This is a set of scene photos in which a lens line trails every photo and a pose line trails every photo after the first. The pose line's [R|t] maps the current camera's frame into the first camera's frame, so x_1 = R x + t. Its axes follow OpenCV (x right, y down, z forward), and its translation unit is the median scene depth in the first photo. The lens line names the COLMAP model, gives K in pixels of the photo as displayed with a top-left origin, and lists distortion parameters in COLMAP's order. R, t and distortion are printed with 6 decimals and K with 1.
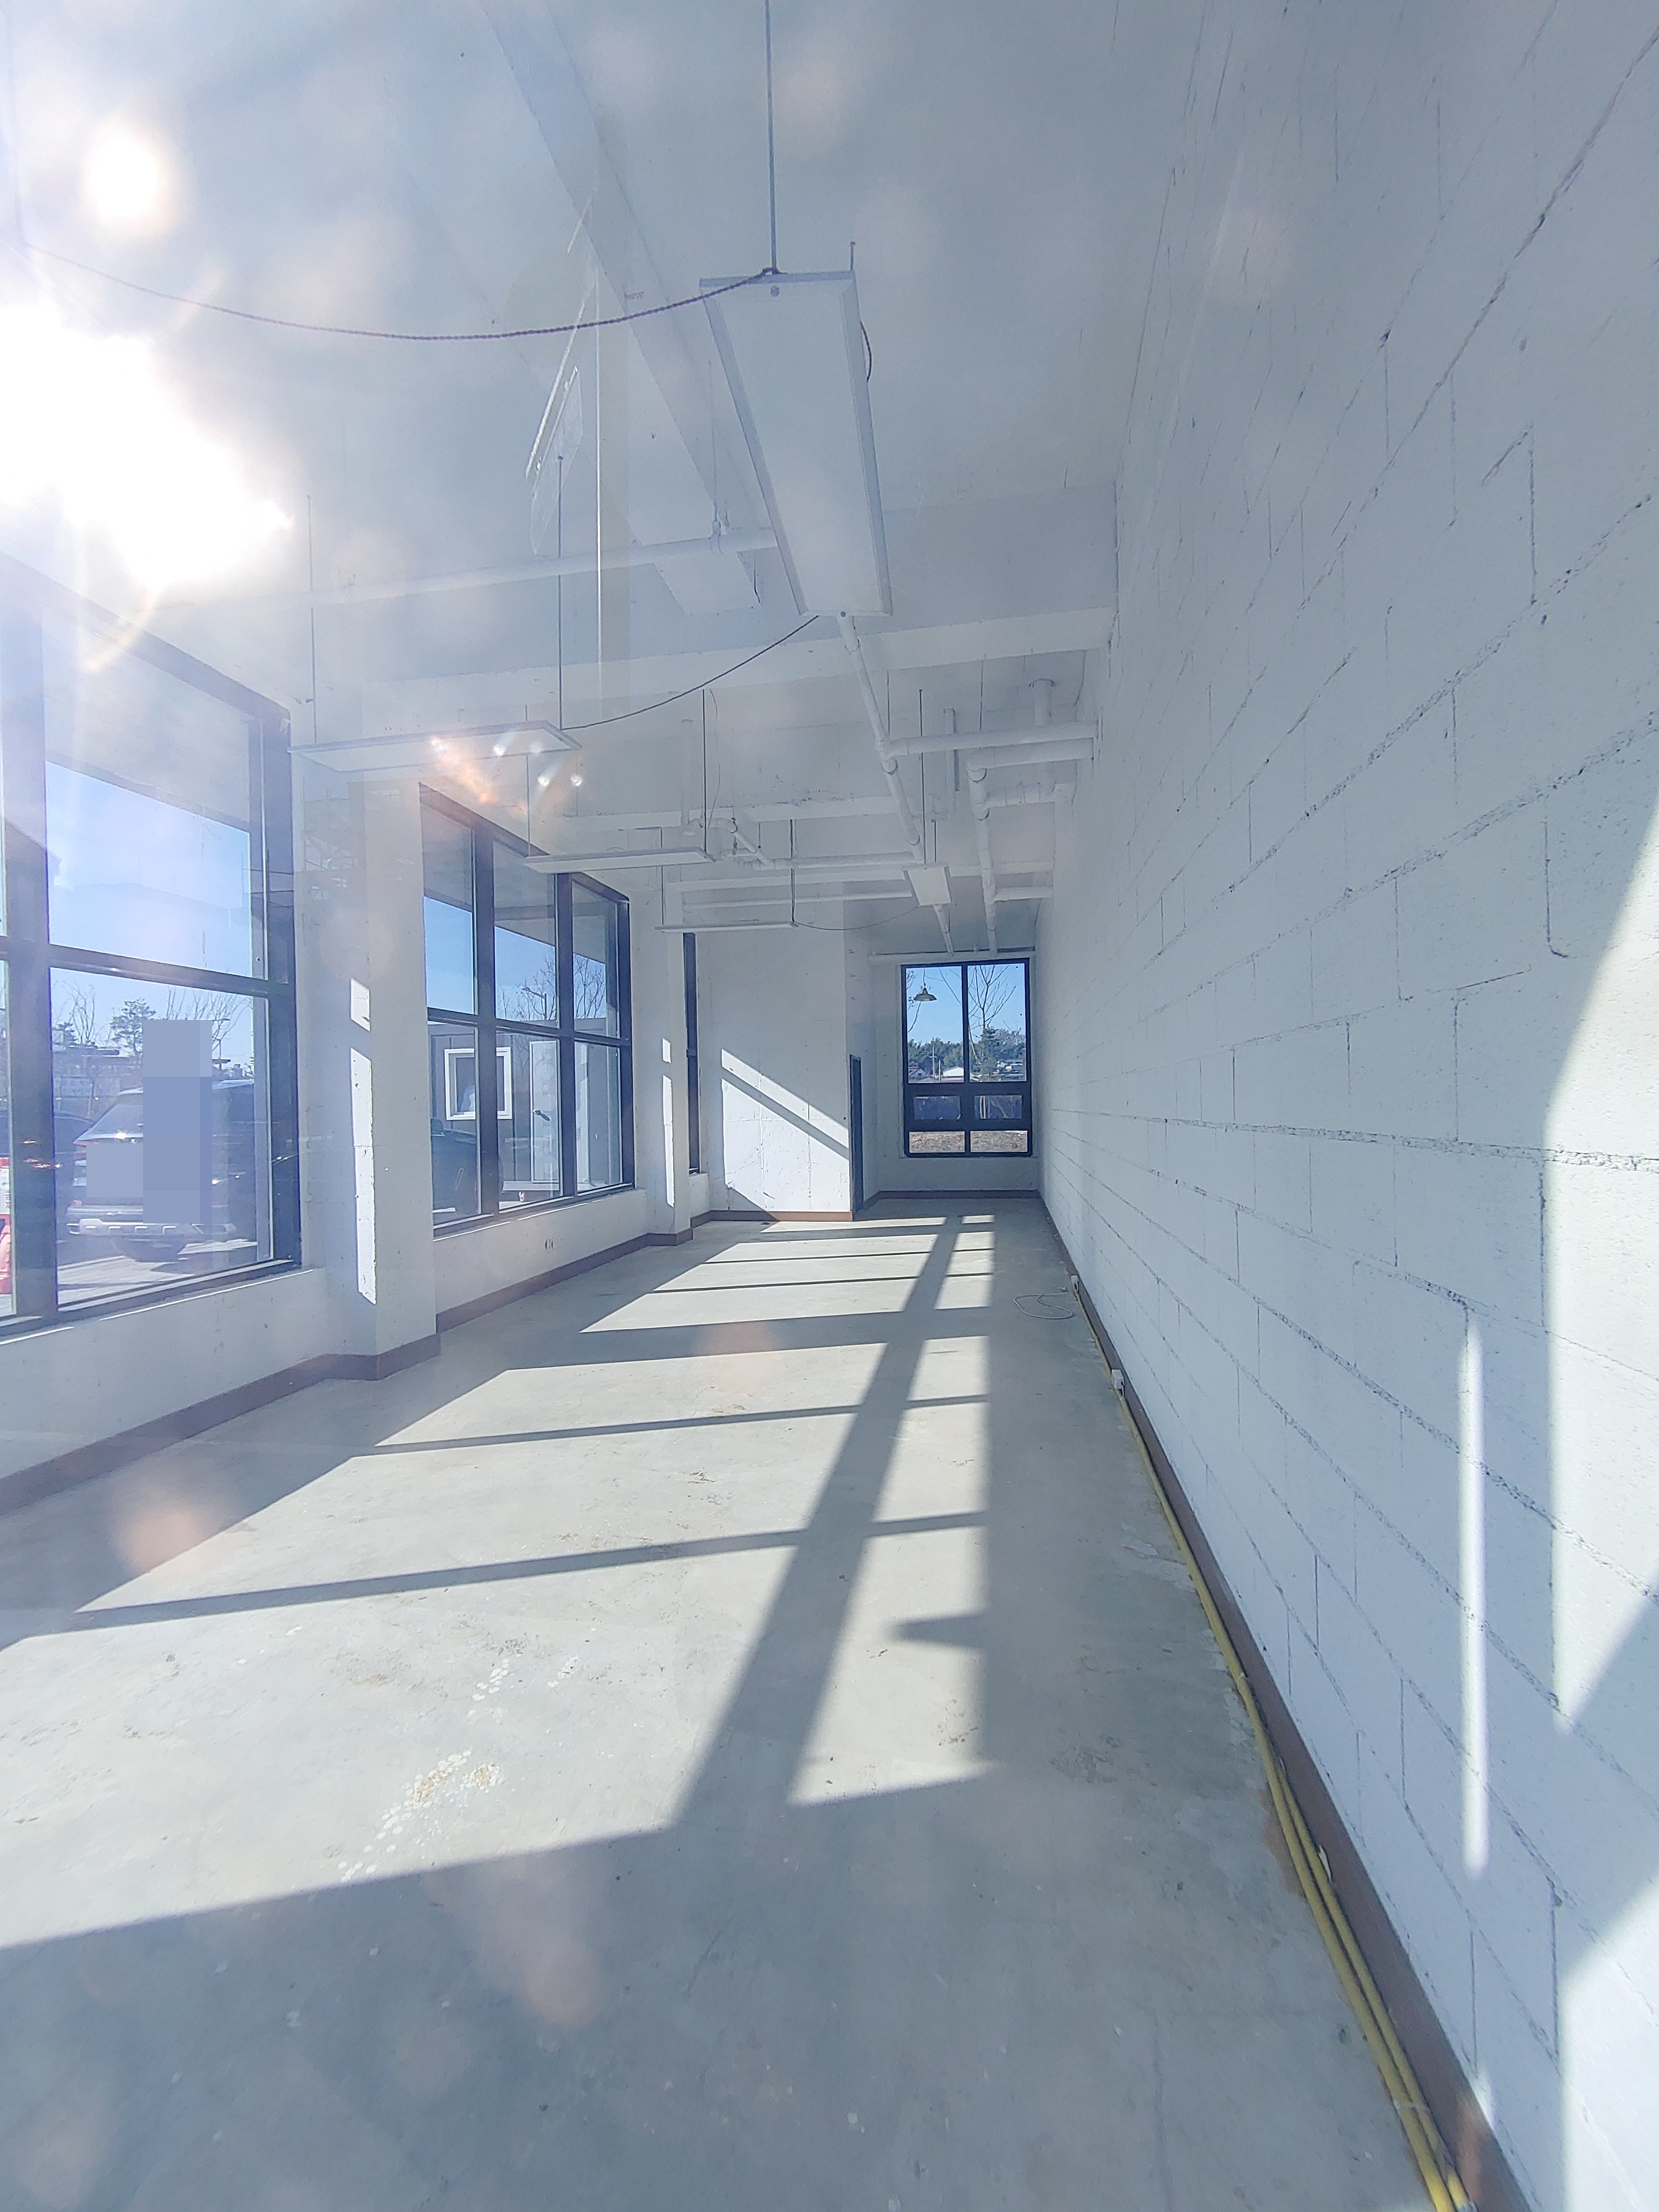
lens RADIAL K [[935.1, 0, 829.5], [0, 935.1, 1106.0], [0, 0, 1]] dist [-0.002587, -0.001088]
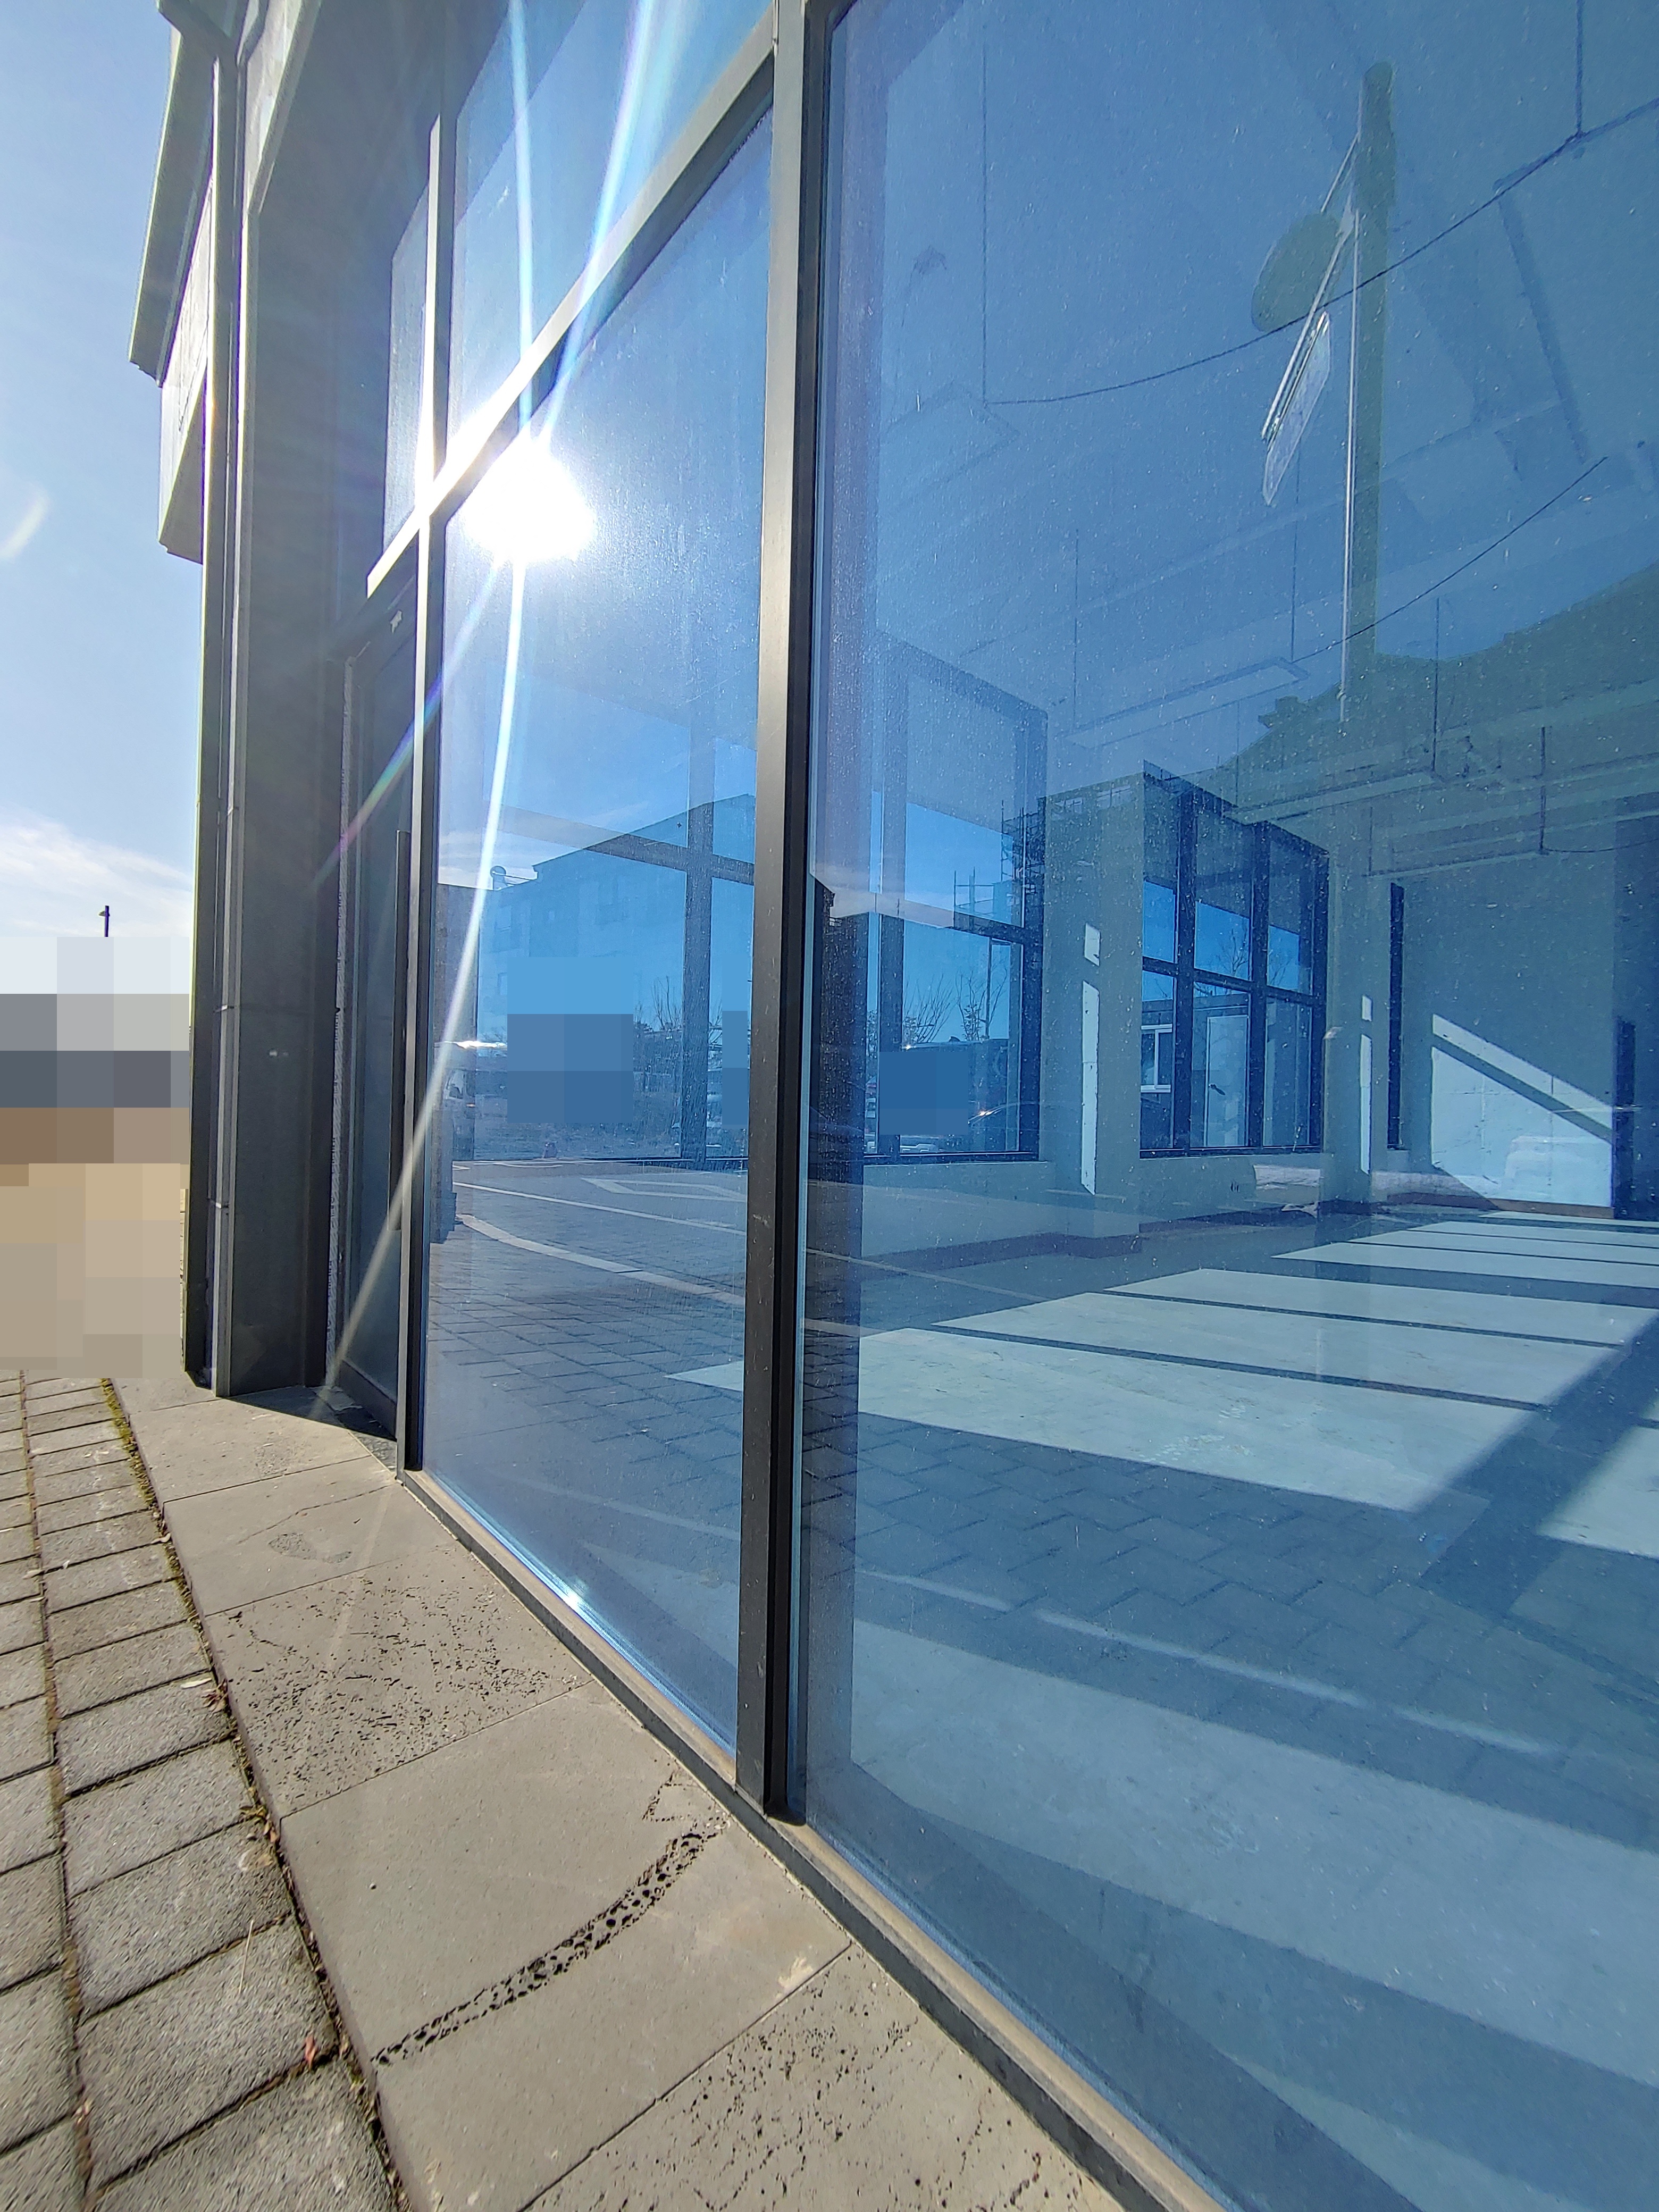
lens RADIAL K [[935.1, 0, 829.5], [0, 935.1, 1106.0], [0, 0, 1]] dist [-0.002587, -0.001088]
pose [[0.780255, 0.034598, -0.624504, -0.005976], [-0.038435, 0.999234, 0.007338, 0.067966], [0.624279, 0.018278, 0.780987, -0.094604]]
